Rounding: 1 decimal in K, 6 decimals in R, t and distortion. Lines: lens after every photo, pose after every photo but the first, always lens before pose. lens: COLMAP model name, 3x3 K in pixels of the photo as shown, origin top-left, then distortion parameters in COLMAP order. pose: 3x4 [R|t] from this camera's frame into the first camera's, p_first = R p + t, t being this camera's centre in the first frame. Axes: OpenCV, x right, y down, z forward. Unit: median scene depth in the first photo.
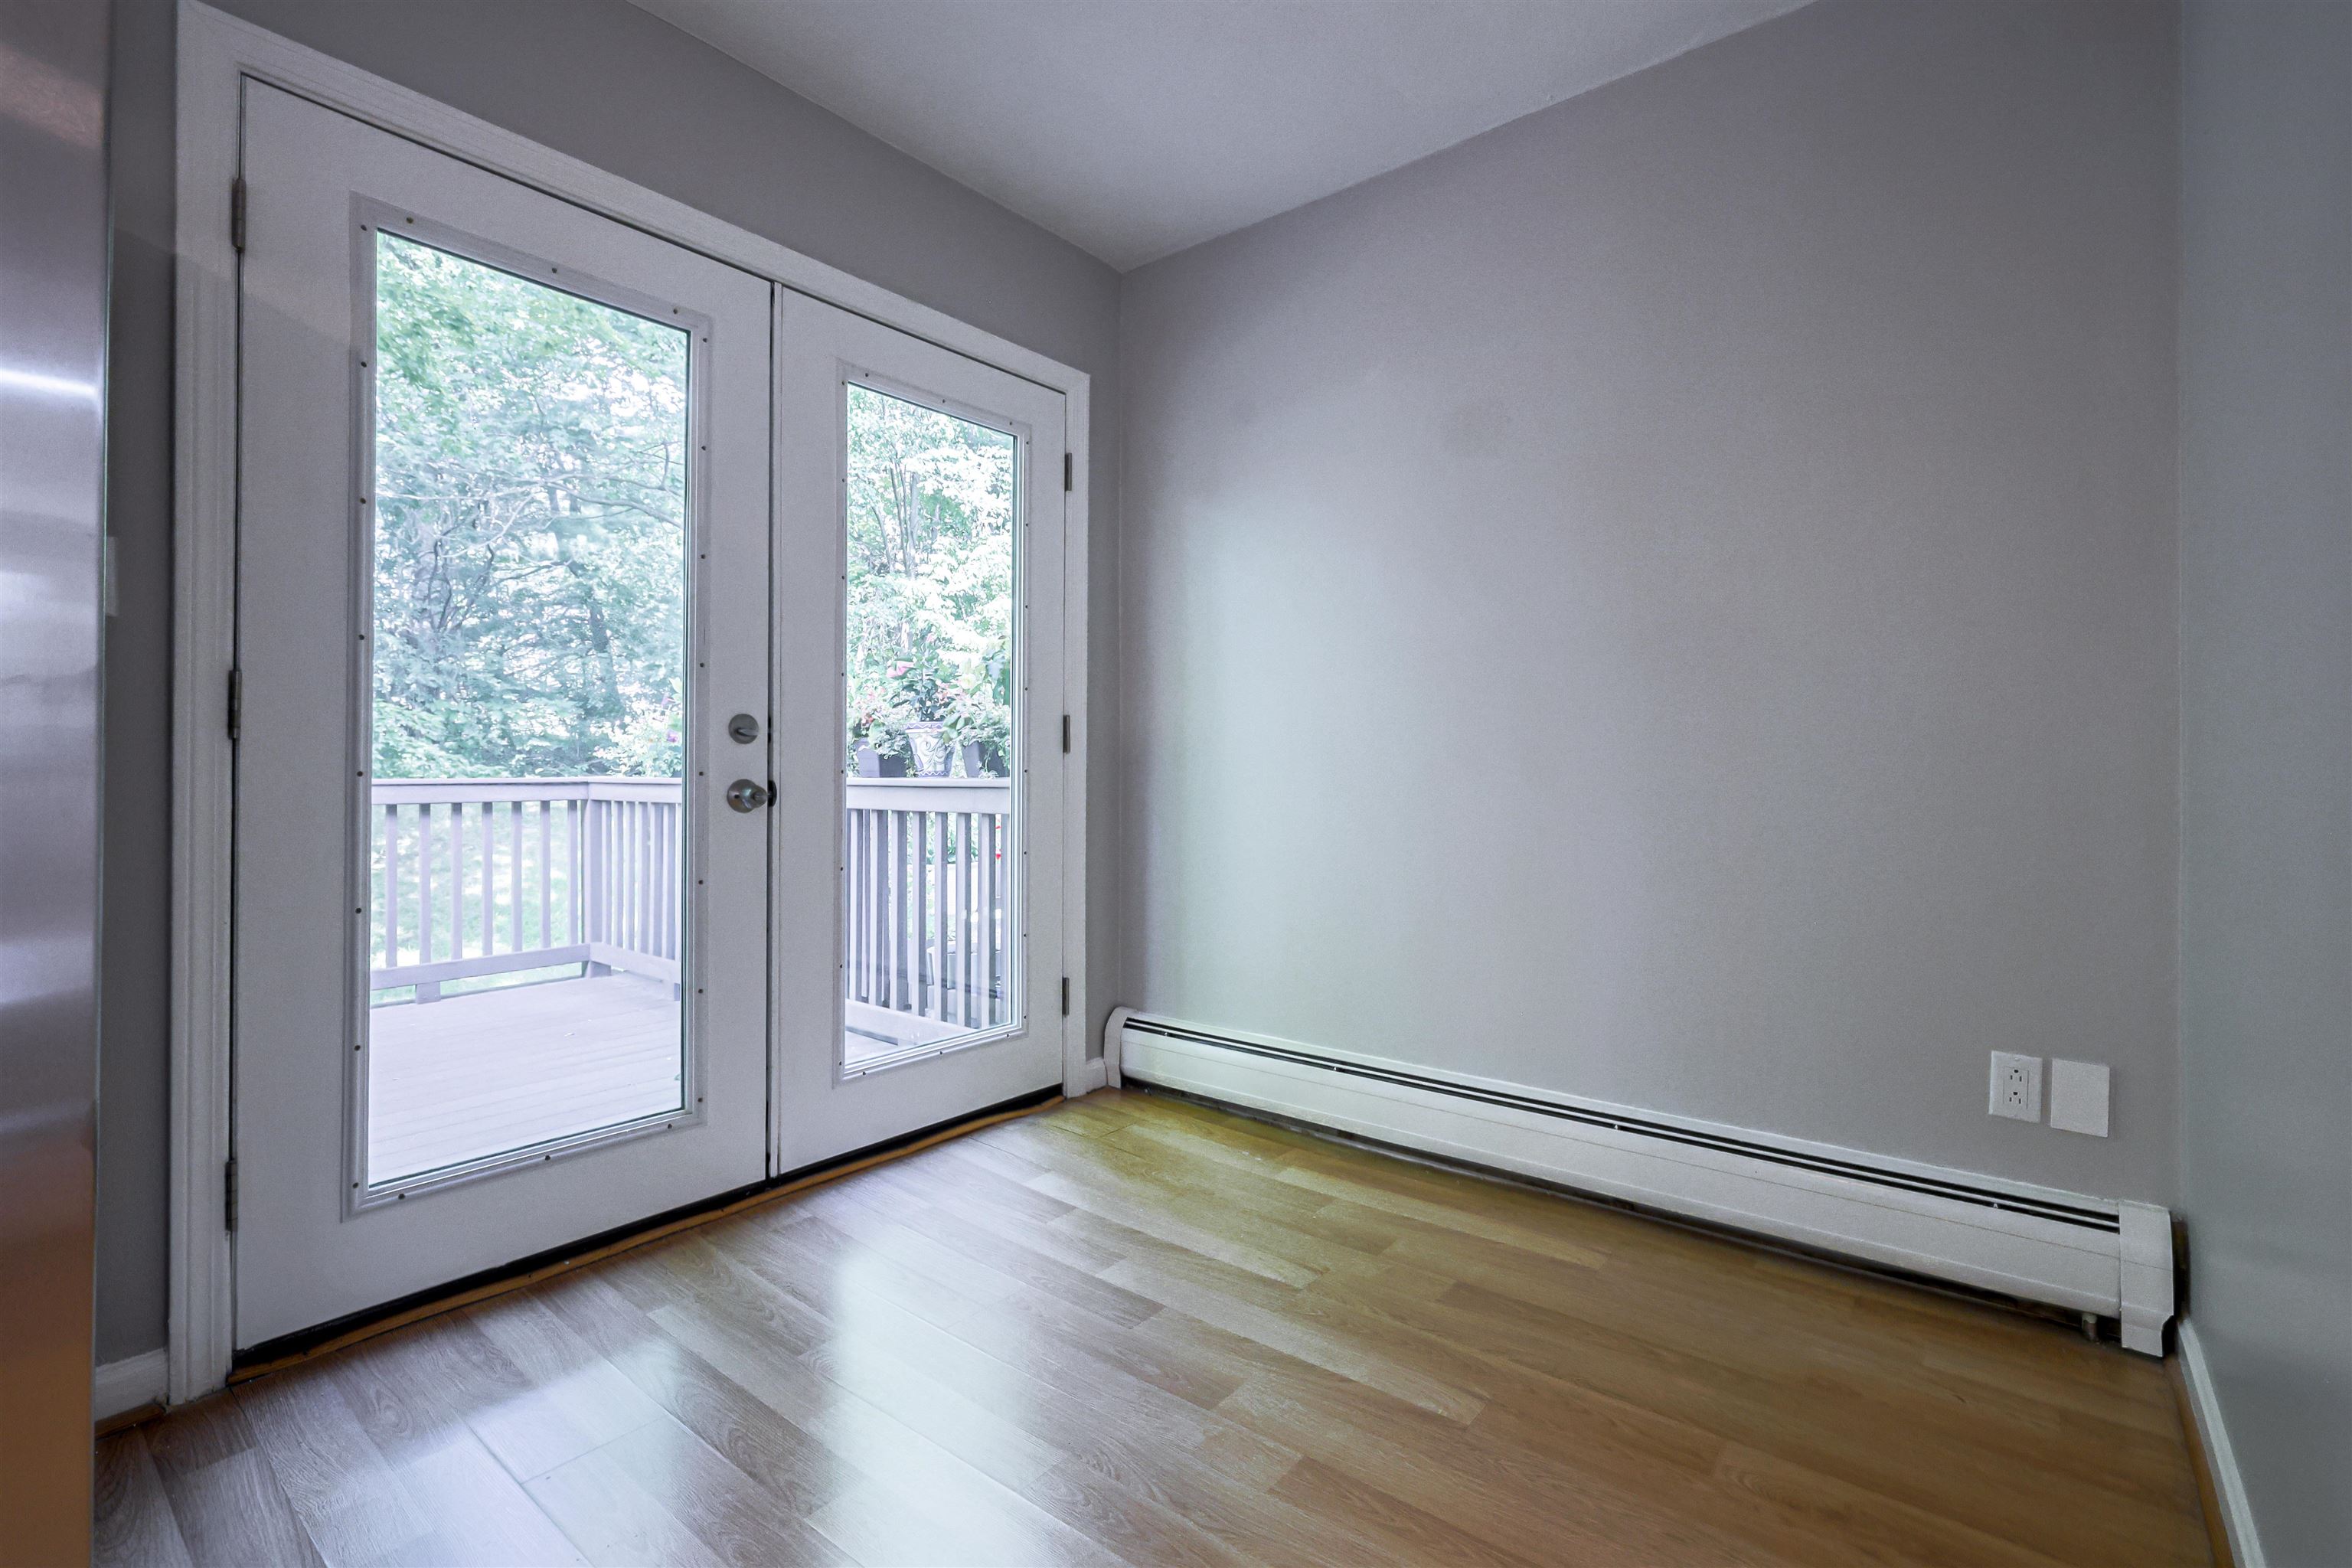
lens RADIAL K [[1041.3, 0, 1179.7], [0, 1041.3, 773.3], [0, 0, 1]] dist [-0.001537, 0.001154]
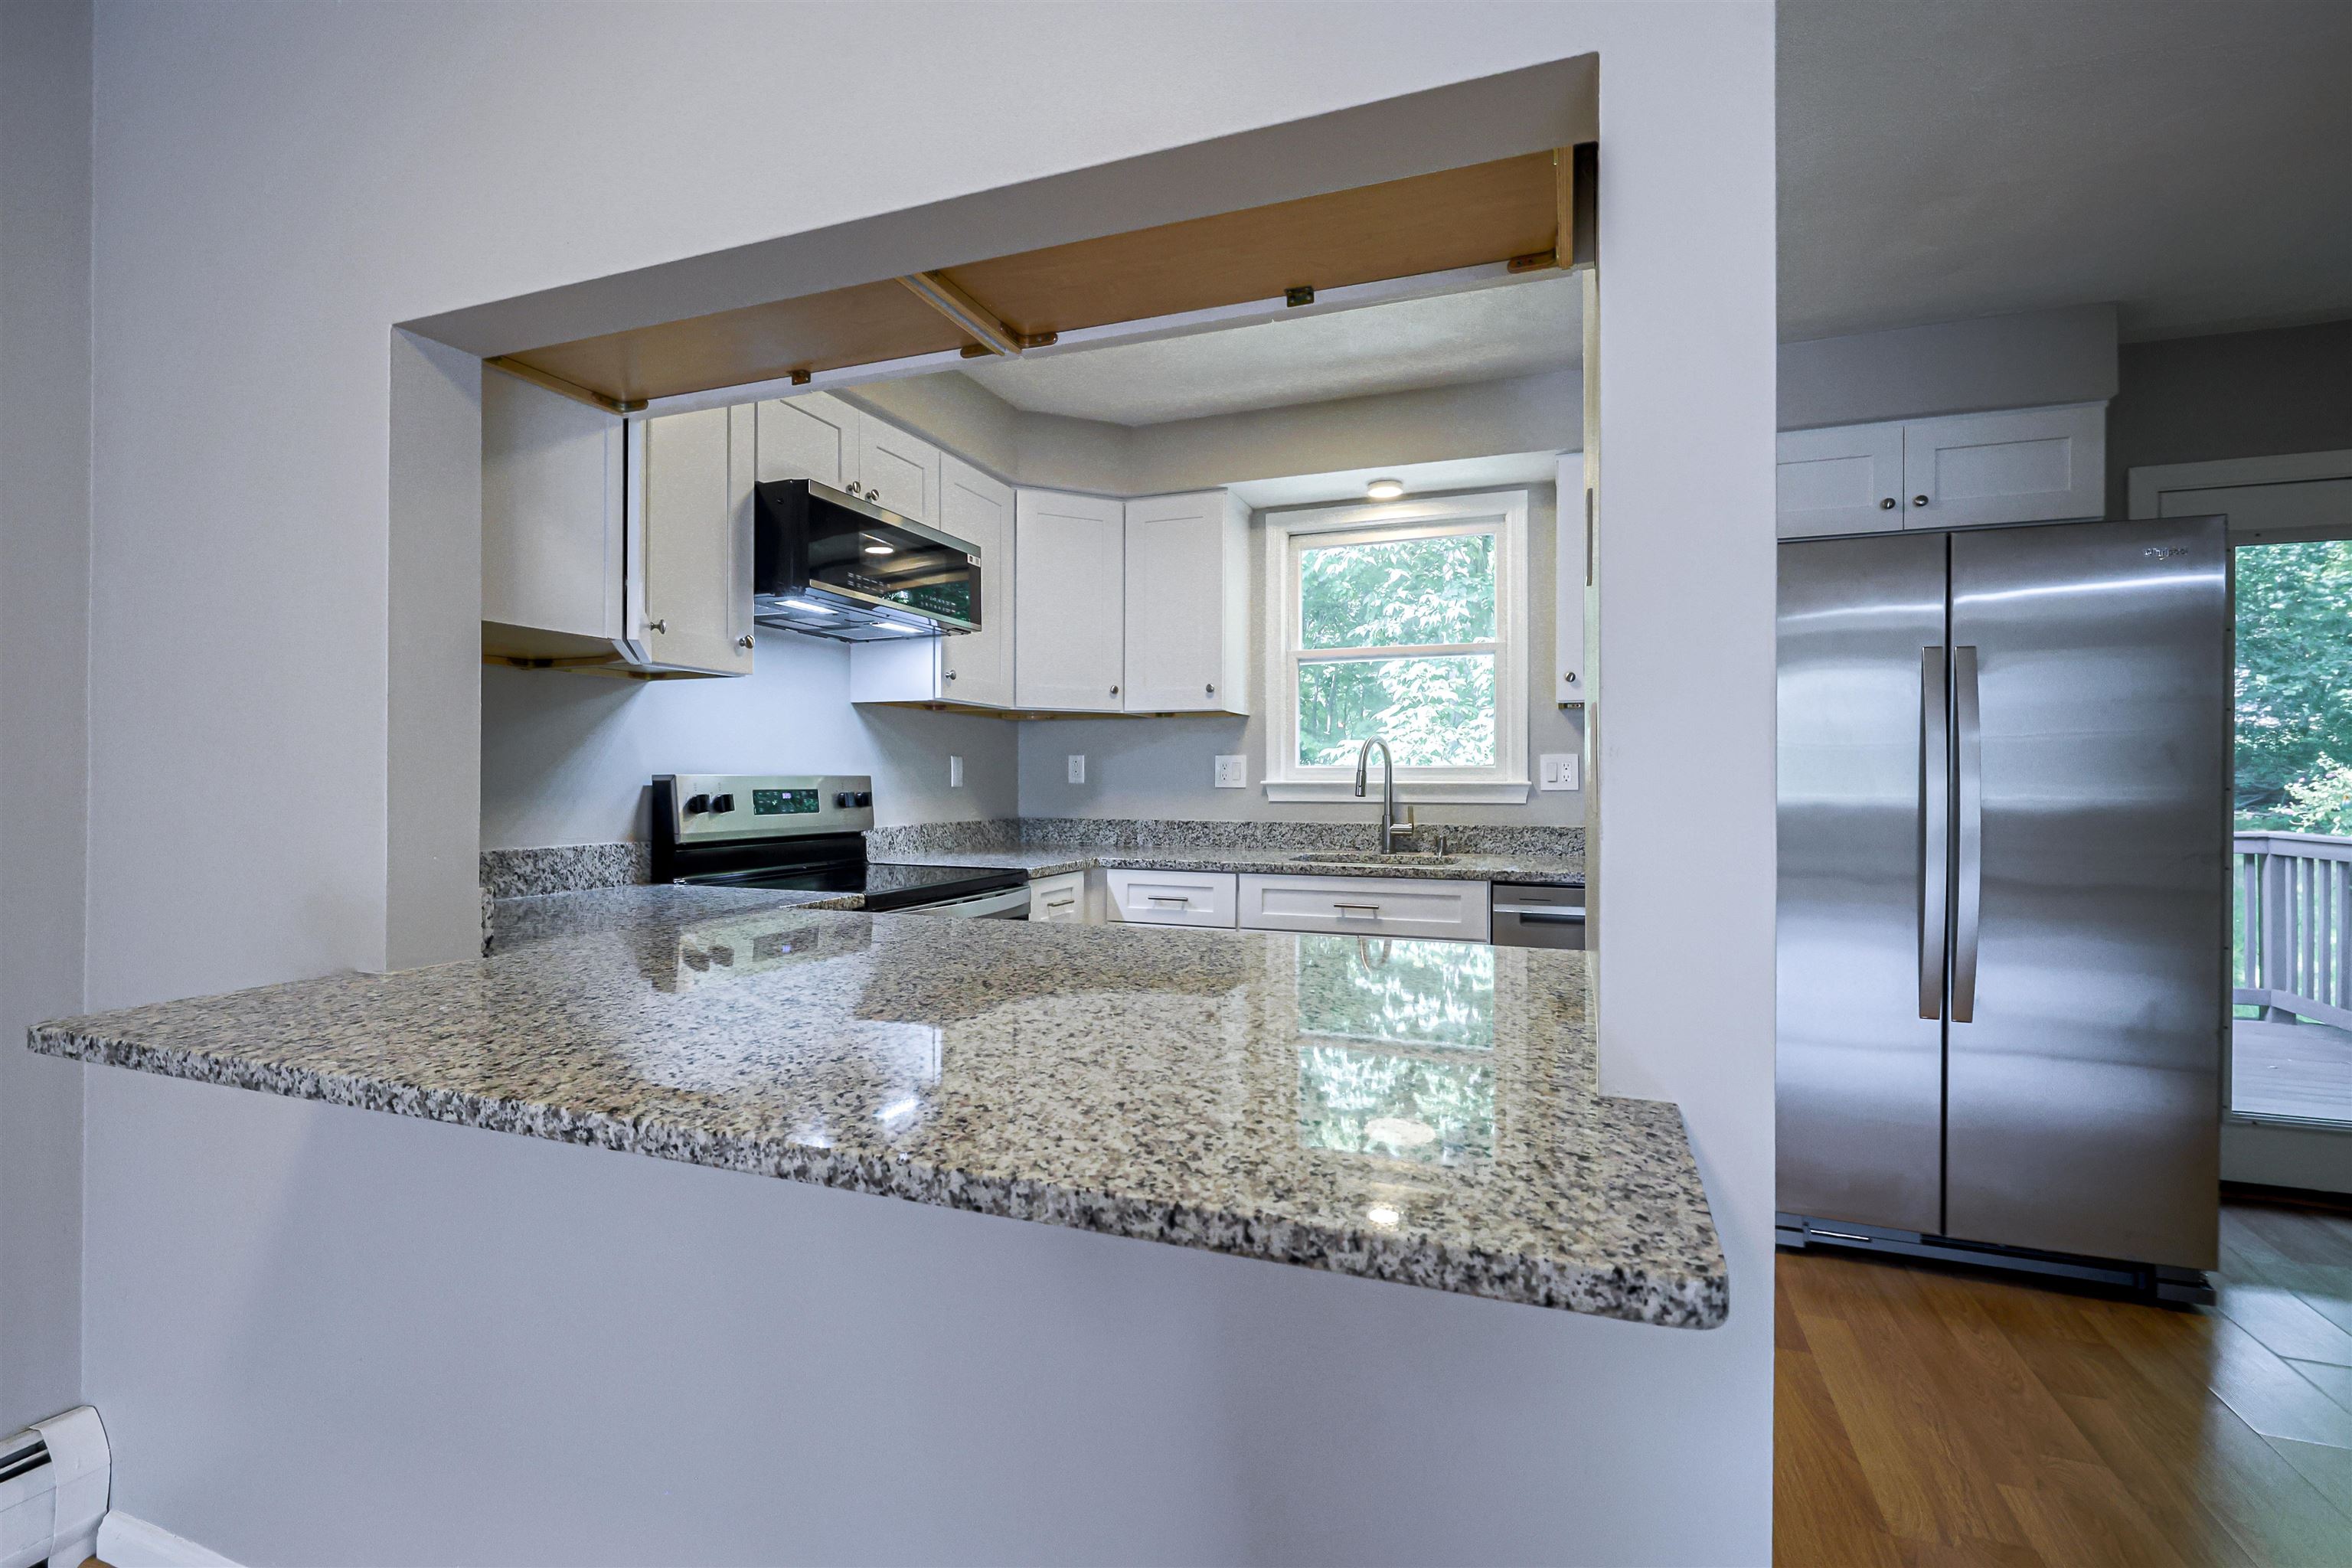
lens RADIAL K [[1041.3, 0, 1184.8], [0, 1041.3, 794.9], [0, 0, 1]] dist [-0.001537, 0.001154]
pose [[0.308960, 0.014313, -0.950967, 0.097841], [-0.004983, 0.999897, 0.013431, -0.044206], [0.951062, 0.000589, 0.308999, -0.375876]]
